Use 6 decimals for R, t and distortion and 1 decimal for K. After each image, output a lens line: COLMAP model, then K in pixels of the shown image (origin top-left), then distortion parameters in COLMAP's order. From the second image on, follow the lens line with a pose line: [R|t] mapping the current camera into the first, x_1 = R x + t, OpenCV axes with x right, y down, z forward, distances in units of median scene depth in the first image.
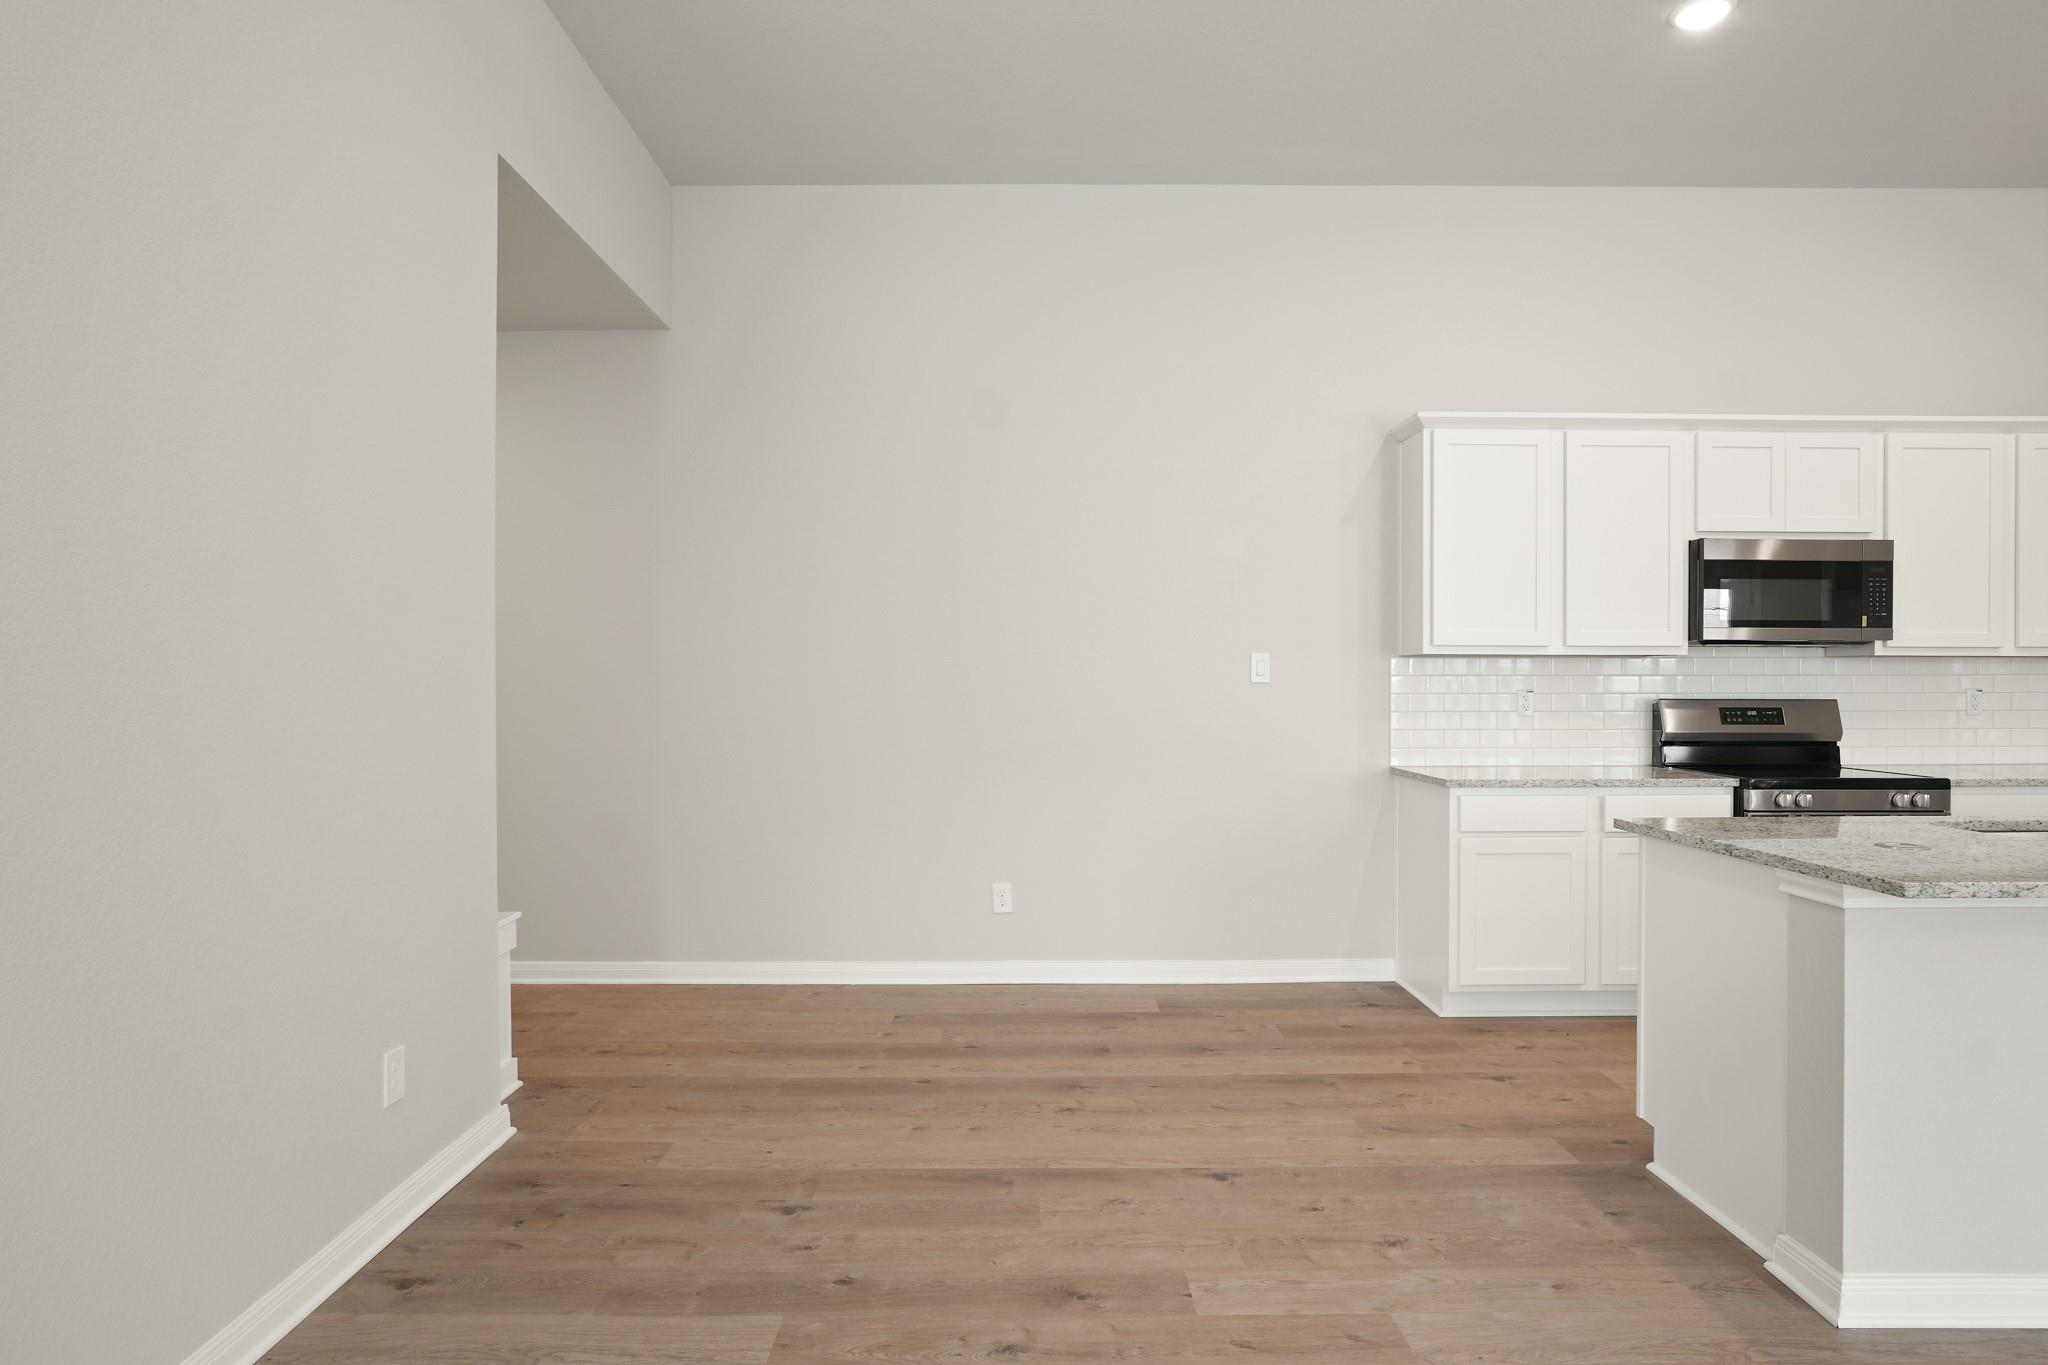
lens RADIAL K [[1166.4, 0, 1019.4], [0, 1166.4, 686.8], [0, 0, 1]] dist [-0.038362, 0.021619]
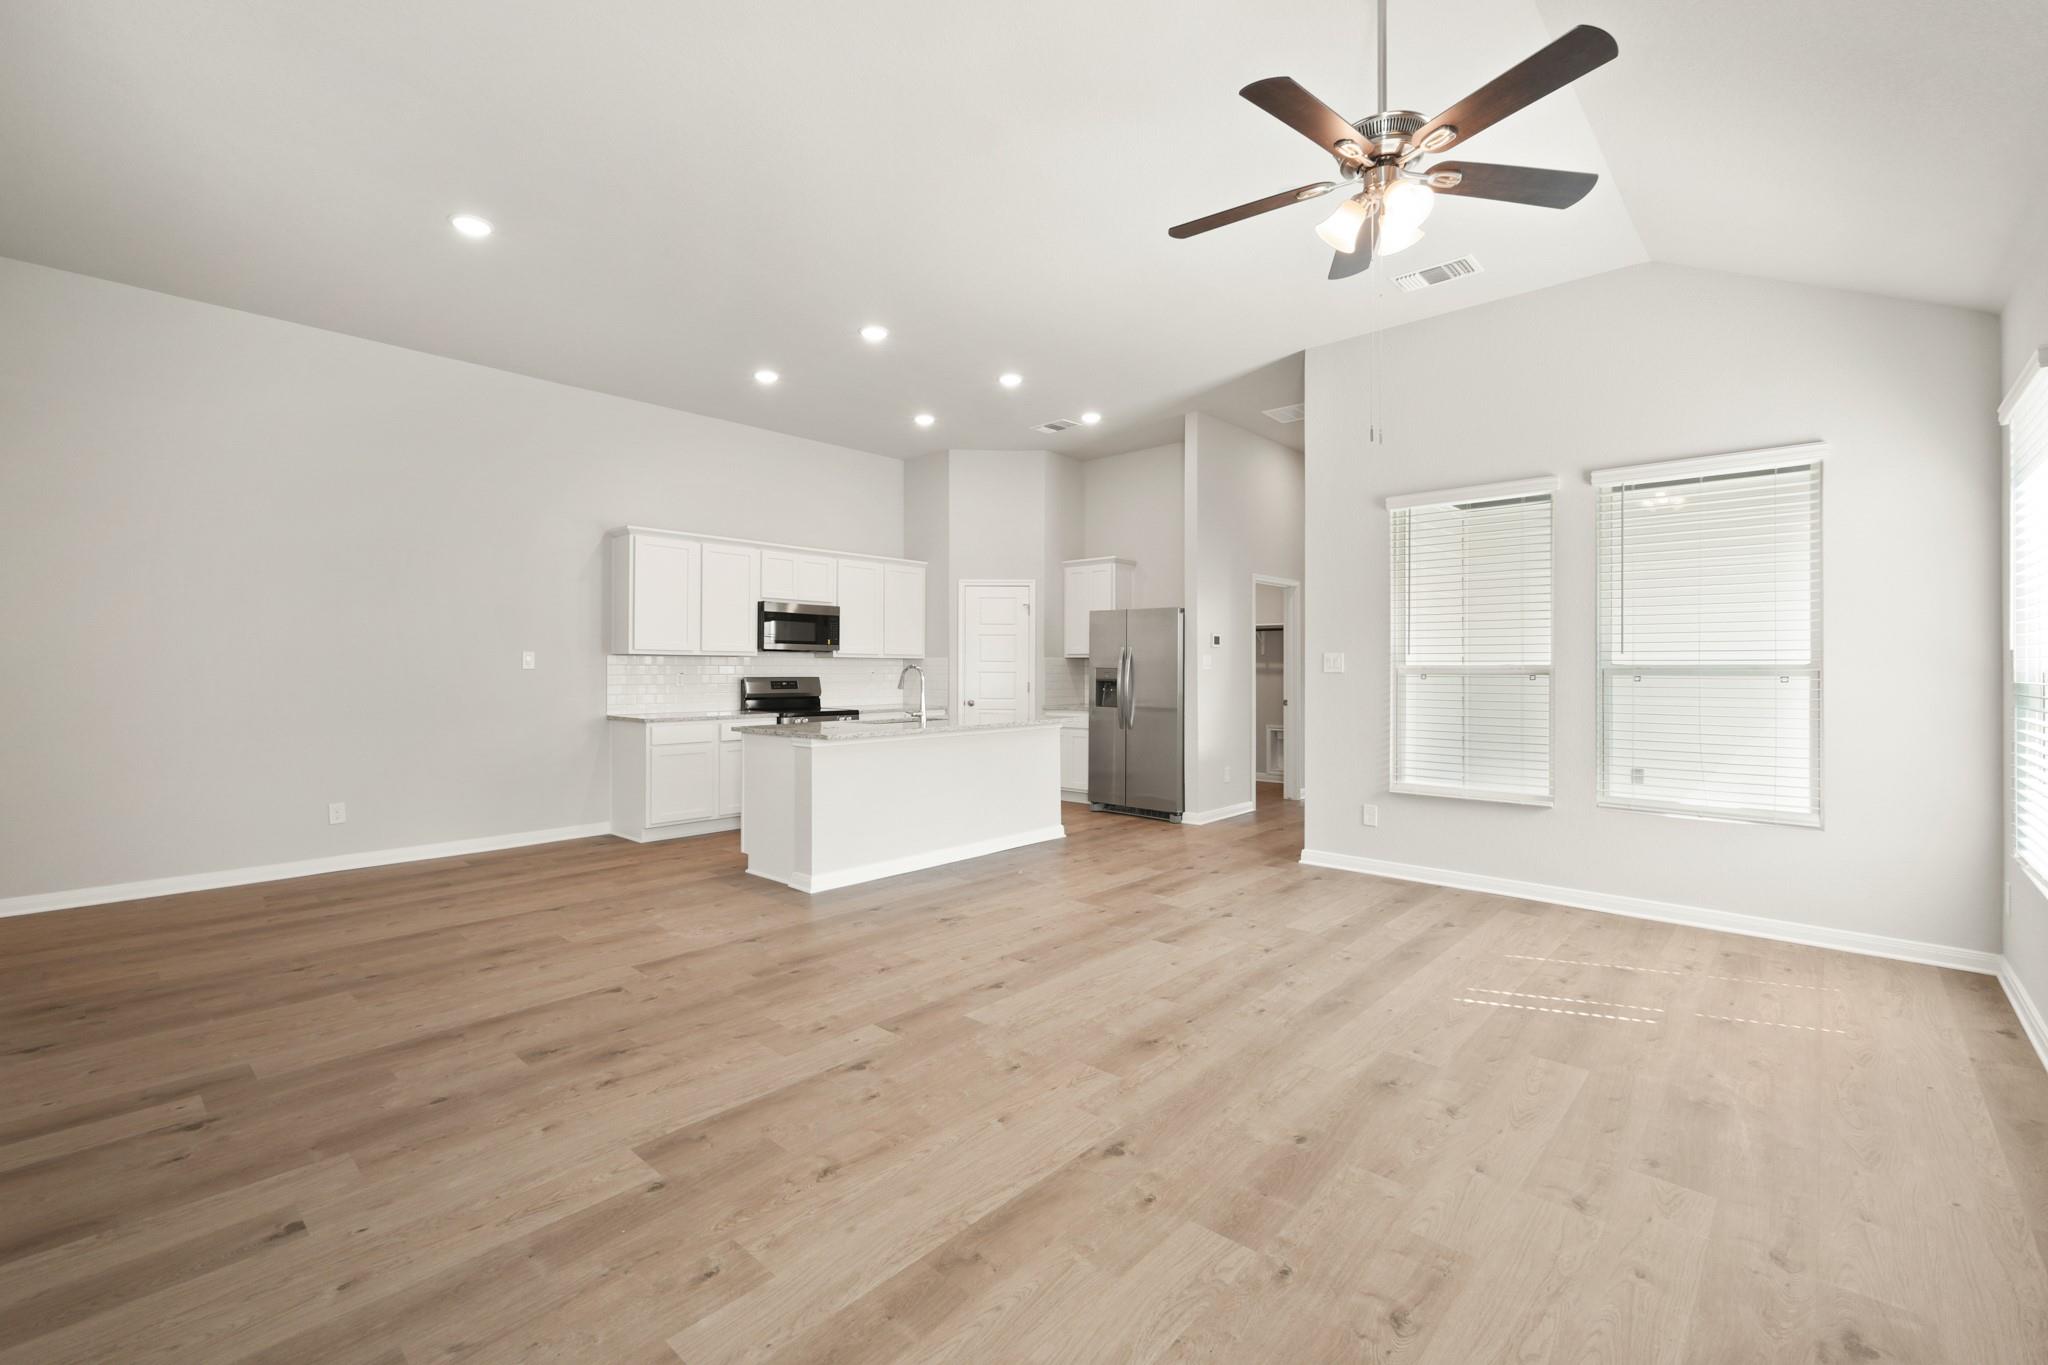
lens RADIAL K [[881.4, 0, 1023.1], [0, 881.4, 660.5], [0, 0, 1]] dist [0.007127, -0.000240]
pose [[0.675737, 0.008443, 0.737095, -0.282293], [0.002449, 0.999903, -0.013698, 0.003840], [-0.737139, 0.011062, 0.675650, -0.449333]]
